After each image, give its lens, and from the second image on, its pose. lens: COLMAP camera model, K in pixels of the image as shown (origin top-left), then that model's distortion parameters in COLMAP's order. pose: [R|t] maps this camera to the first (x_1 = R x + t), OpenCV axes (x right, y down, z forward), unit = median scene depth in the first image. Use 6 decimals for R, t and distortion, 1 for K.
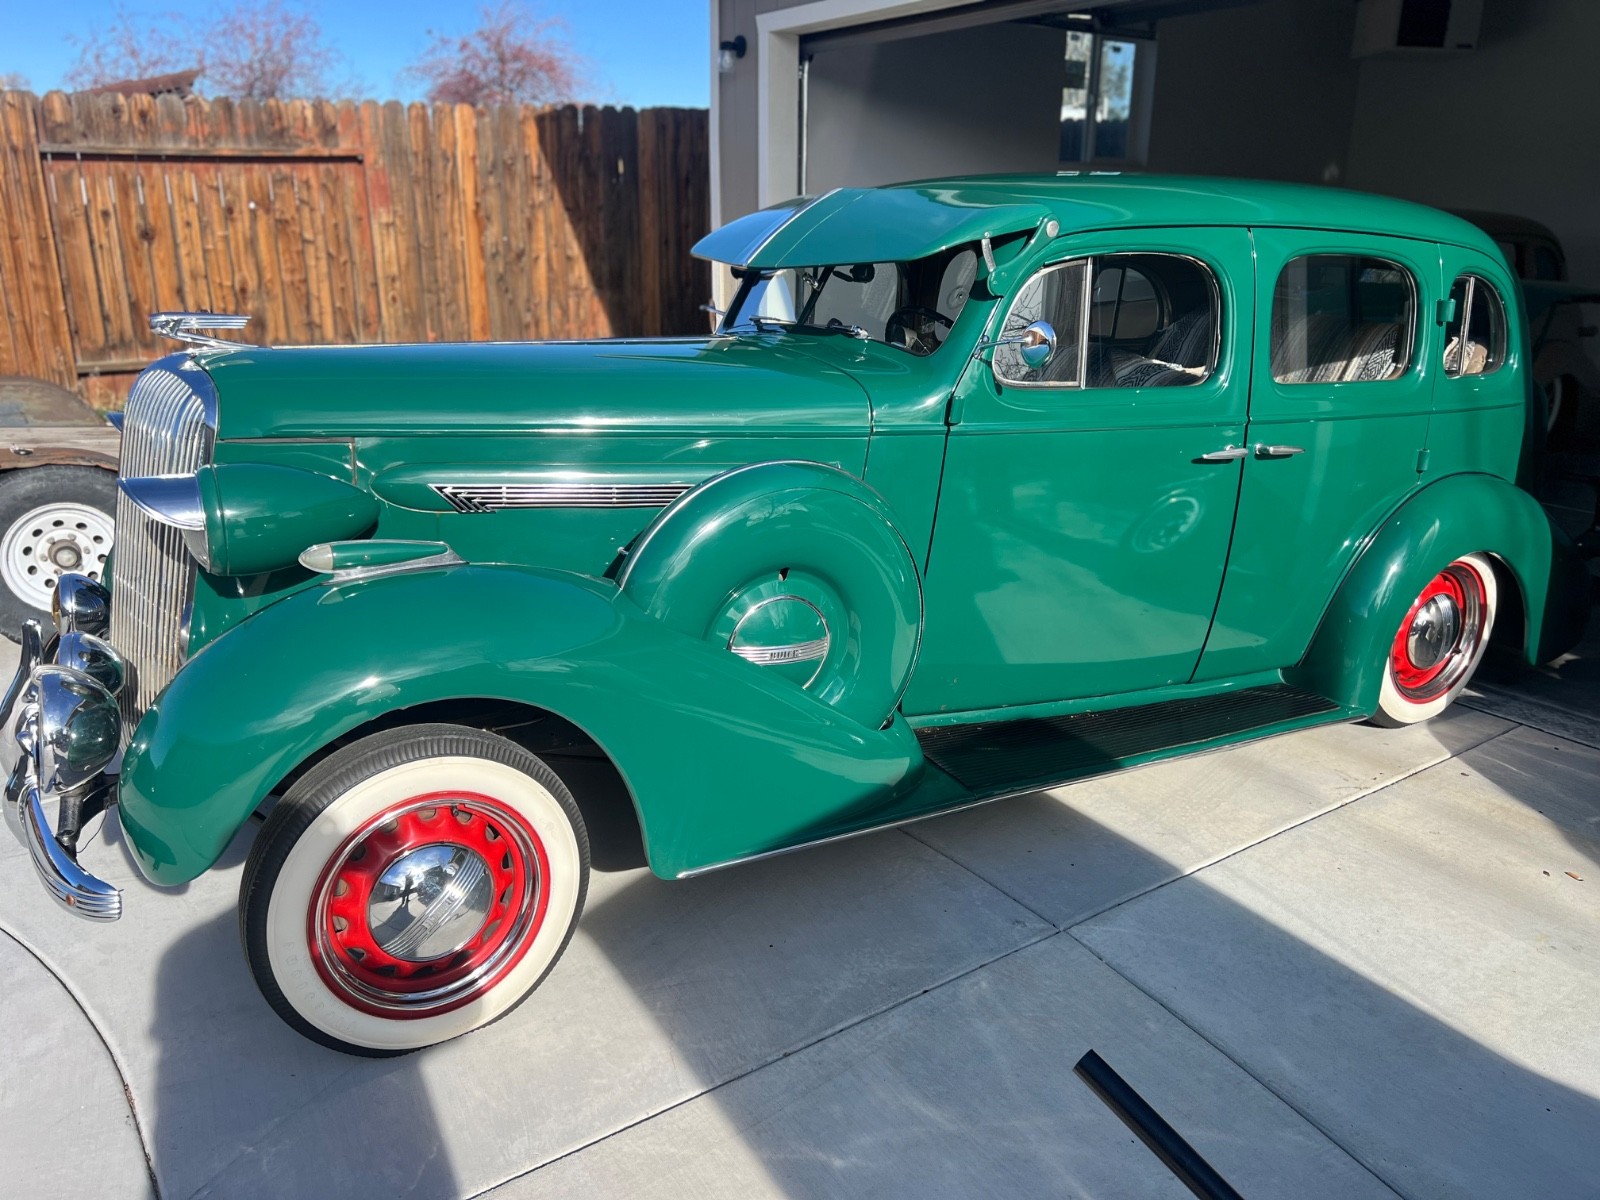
lens RADIAL K [[1186.3, 0, 793.3], [0, 1186.3, 613.3], [0, 0, 1]] dist [0.046138, -0.050292]
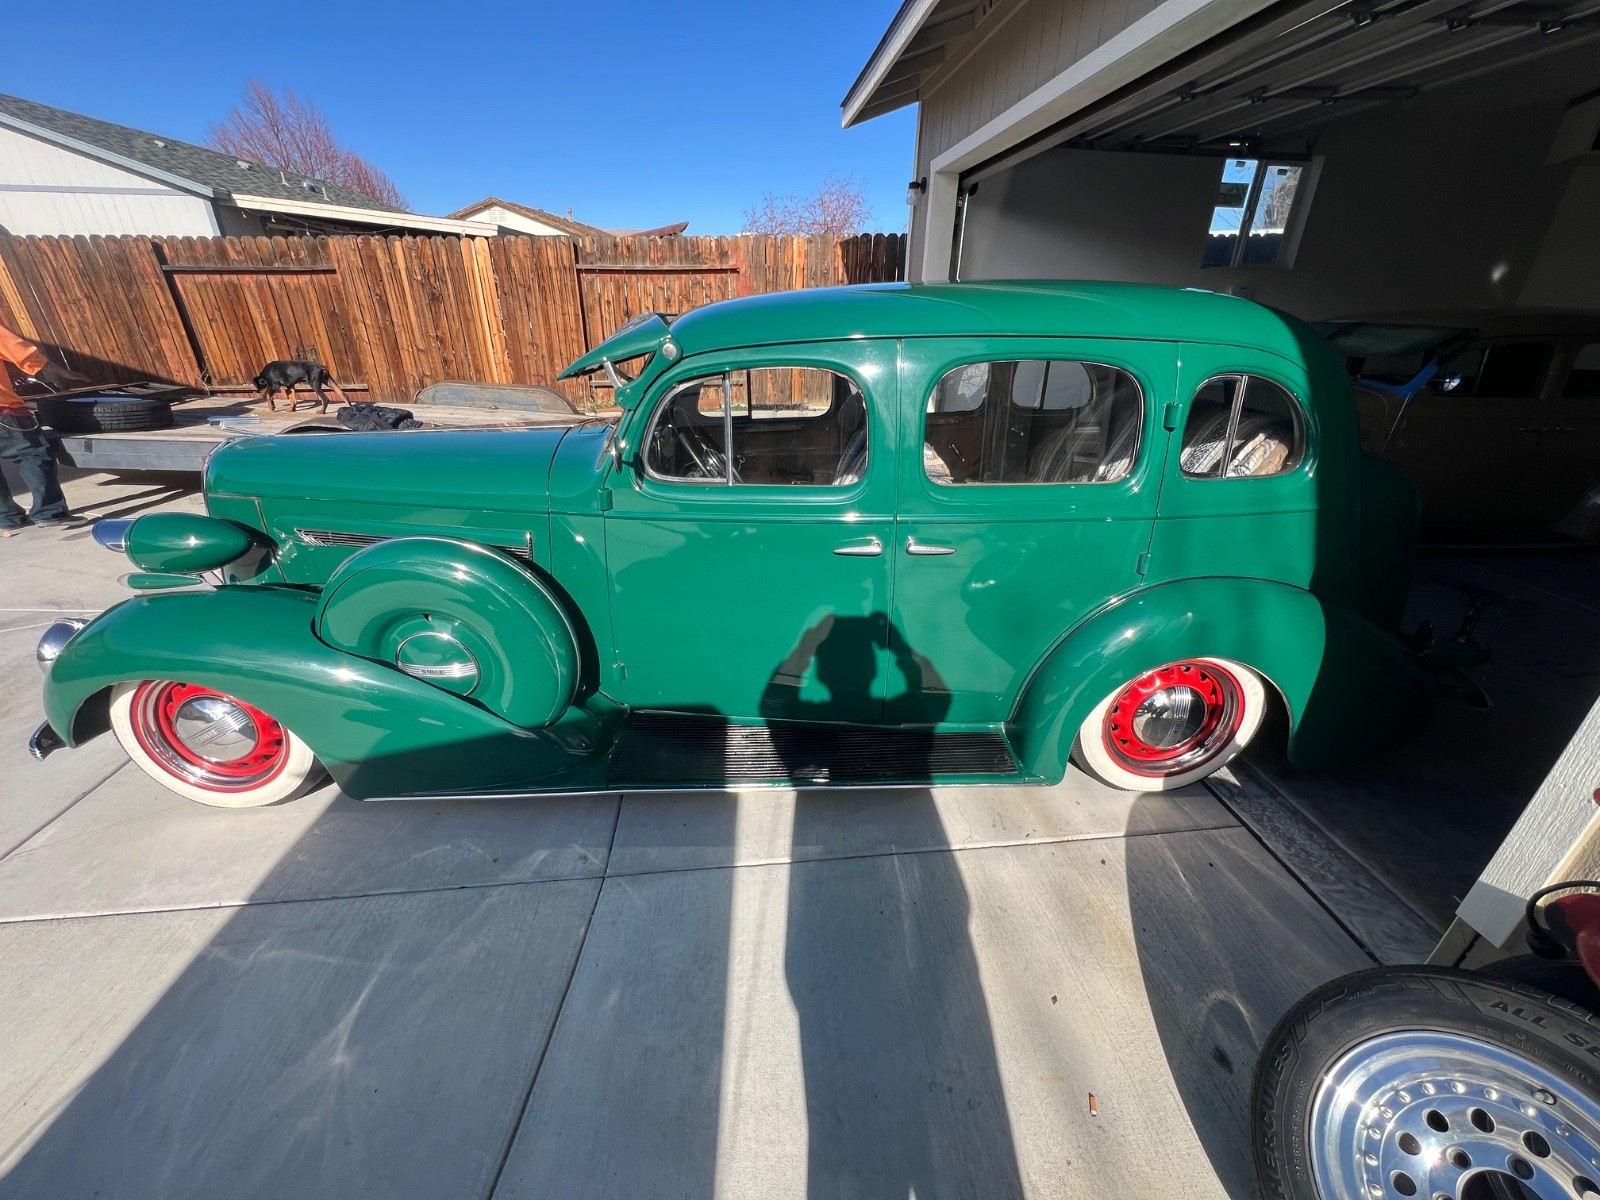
lens RADIAL K [[644.3, 0, 800.0], [0, 644.3, 600.0], [0, 0, 1]] dist [-0.000256, -0.000335]
pose [[0.886954, 0.199891, -0.416360, 0.221143], [-0.154987, 0.978034, 0.139383, -0.054270], [0.435076, -0.059095, 0.898452, 0.166964]]
